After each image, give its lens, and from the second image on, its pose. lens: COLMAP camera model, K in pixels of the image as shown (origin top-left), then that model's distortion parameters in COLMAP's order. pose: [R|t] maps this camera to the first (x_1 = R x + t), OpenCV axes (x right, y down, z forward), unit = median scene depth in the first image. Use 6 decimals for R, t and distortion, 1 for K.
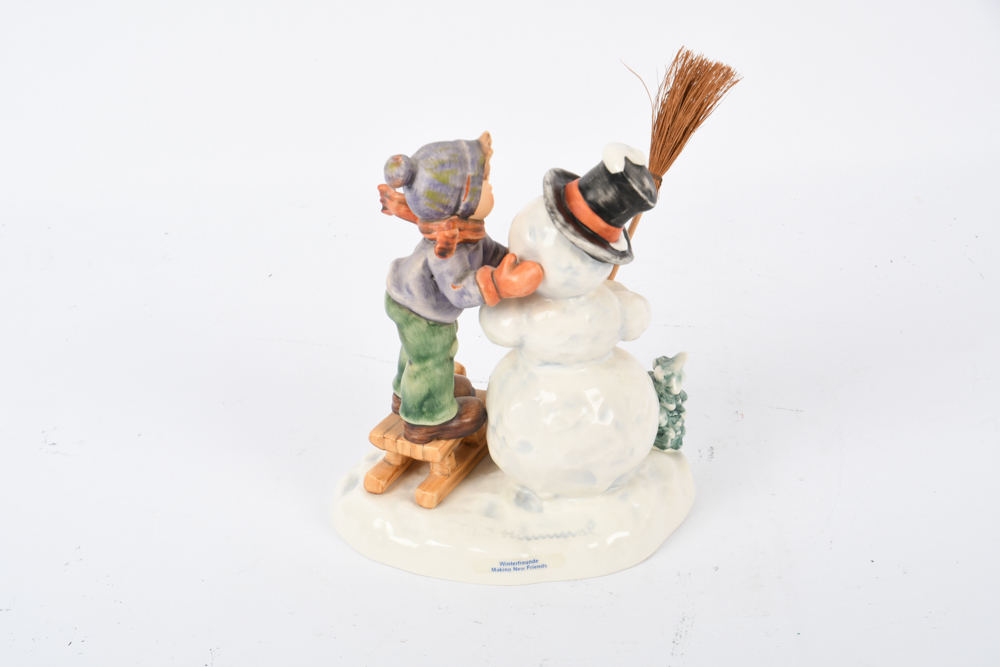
lens RADIAL K [[2697.1, 0, 496.0], [0, 2697.1, 371.4], [0, 0, 1]] dist [0.403024, 0.000000]
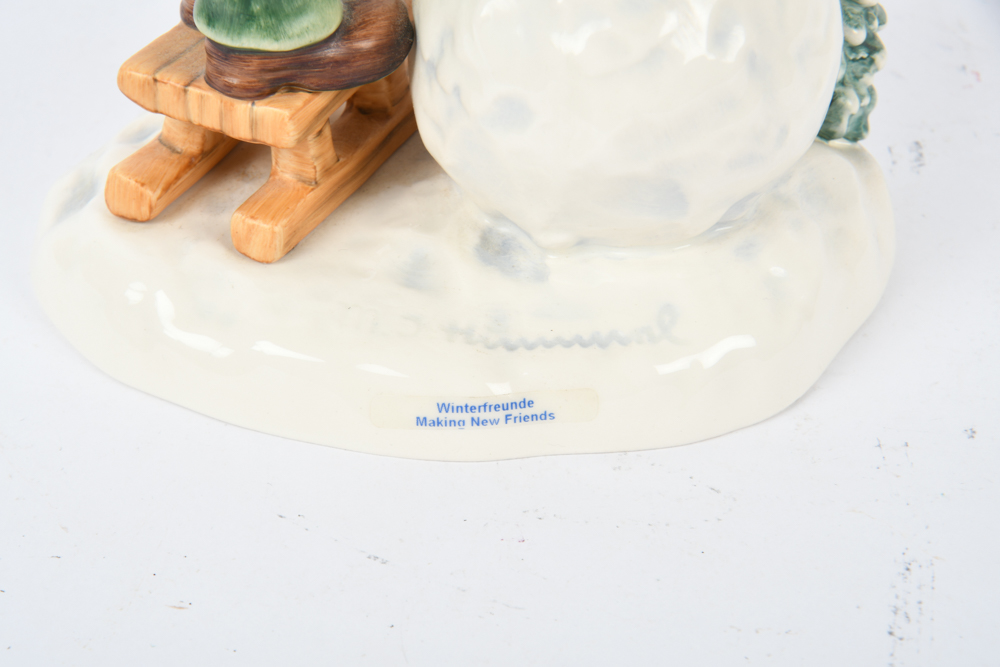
lens RADIAL K [[2697.1, 0, 489.6], [0, 2697.1, 364.2], [0, 0, 1]] dist [0.403024, 0.000000]
pose [[0.998683, 0.032326, 0.039852, -0.006831], [-0.035756, 0.995427, 0.088576, 0.029016], [-0.036806, -0.089884, 0.995272, 0.596391]]
